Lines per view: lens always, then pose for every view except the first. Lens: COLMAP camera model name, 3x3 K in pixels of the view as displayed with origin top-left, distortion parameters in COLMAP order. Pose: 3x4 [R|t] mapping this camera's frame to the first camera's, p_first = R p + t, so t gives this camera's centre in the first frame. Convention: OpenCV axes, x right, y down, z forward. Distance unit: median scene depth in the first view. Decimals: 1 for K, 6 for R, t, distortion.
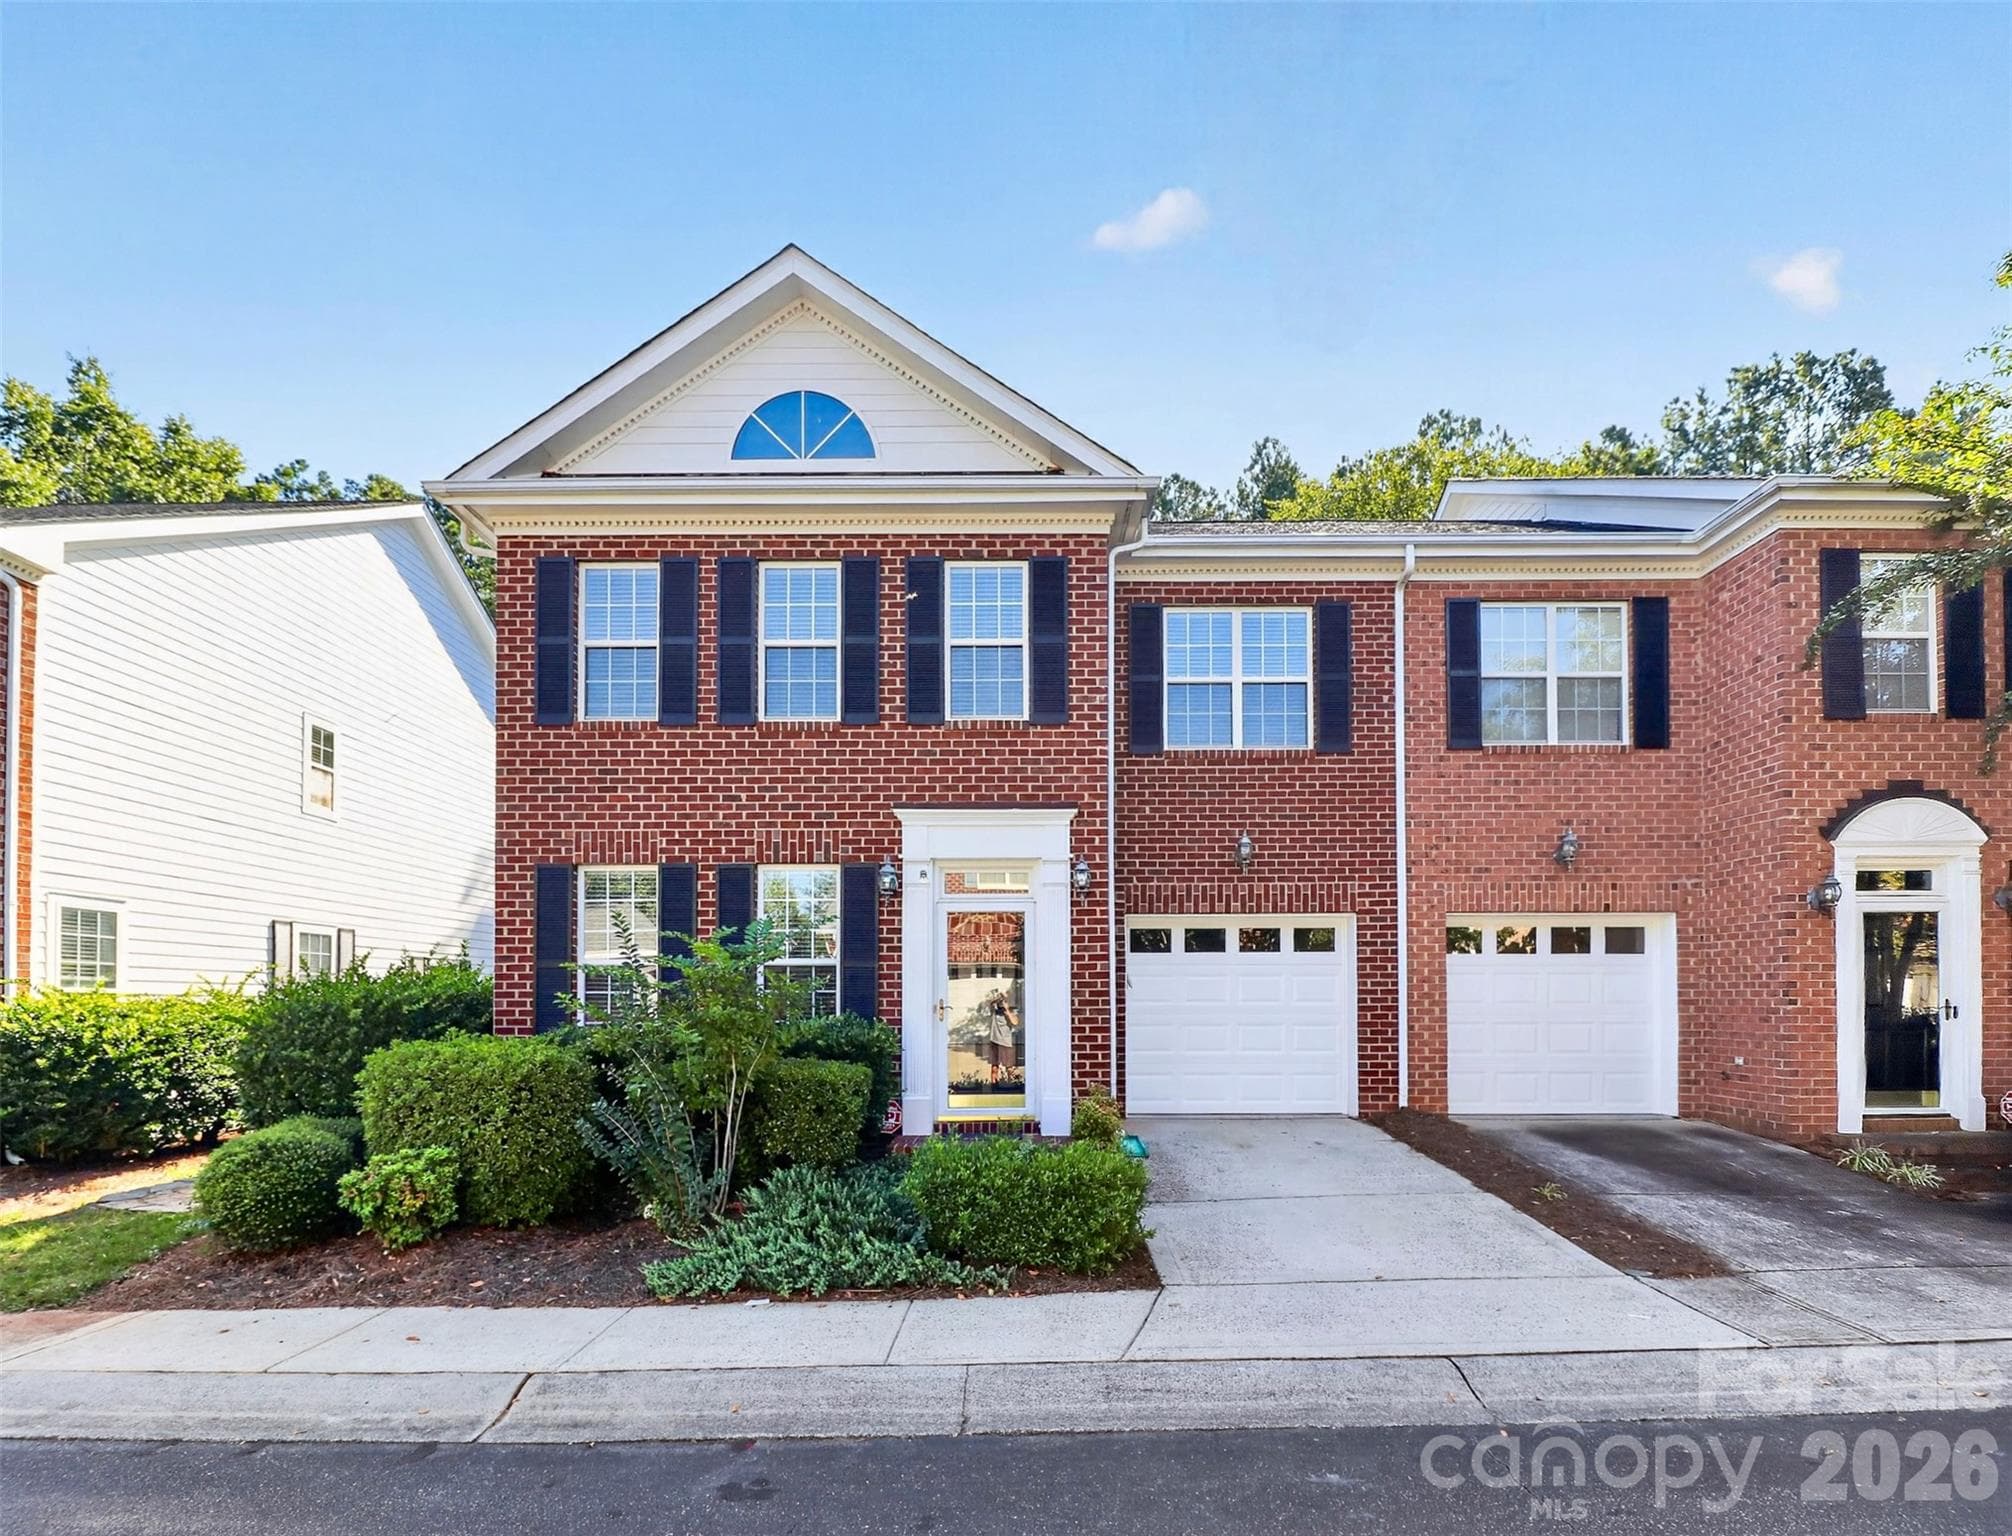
lens RADIAL K [[983.1, 0, 1038.9], [0, 983.1, 847.3], [0, 0, 1]] dist [-0.001017, -0.008242]
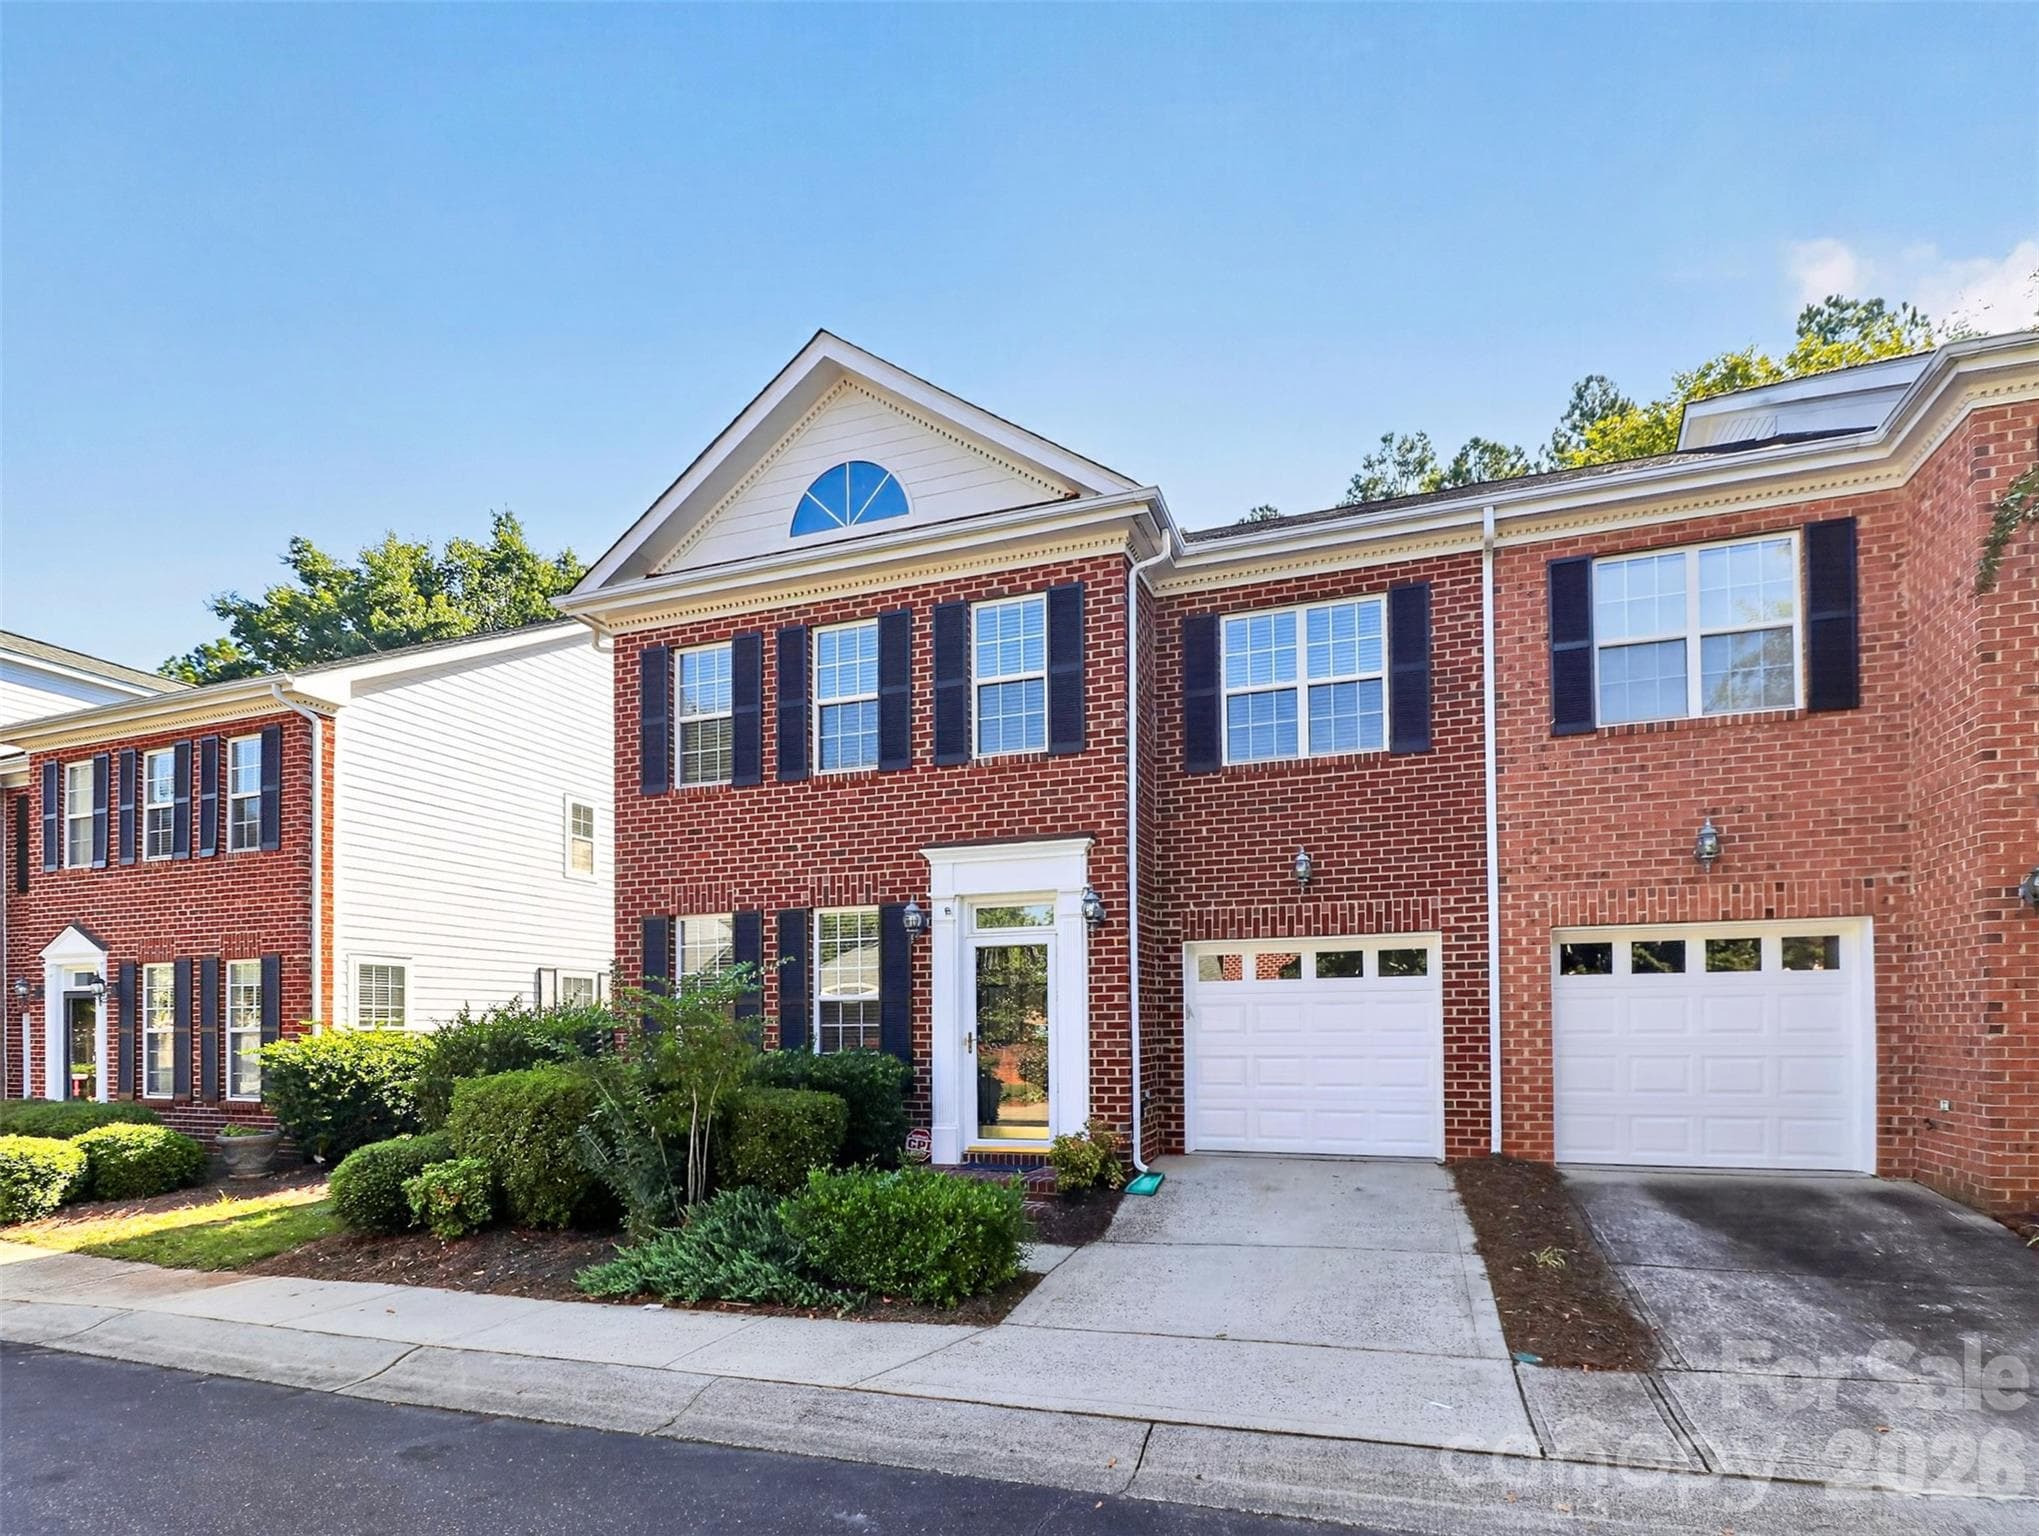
lens RADIAL K [[1011.5, 0, 1070.9], [0, 1011.5, 865.4], [0, 0, 1]] dist [0.000693, -0.010813]
pose [[0.946666, -0.057143, -0.317110, 0.322942], [0.056090, 0.998348, -0.012455, 0.000139], [0.317298, -0.005996, 0.948307, 0.032979]]
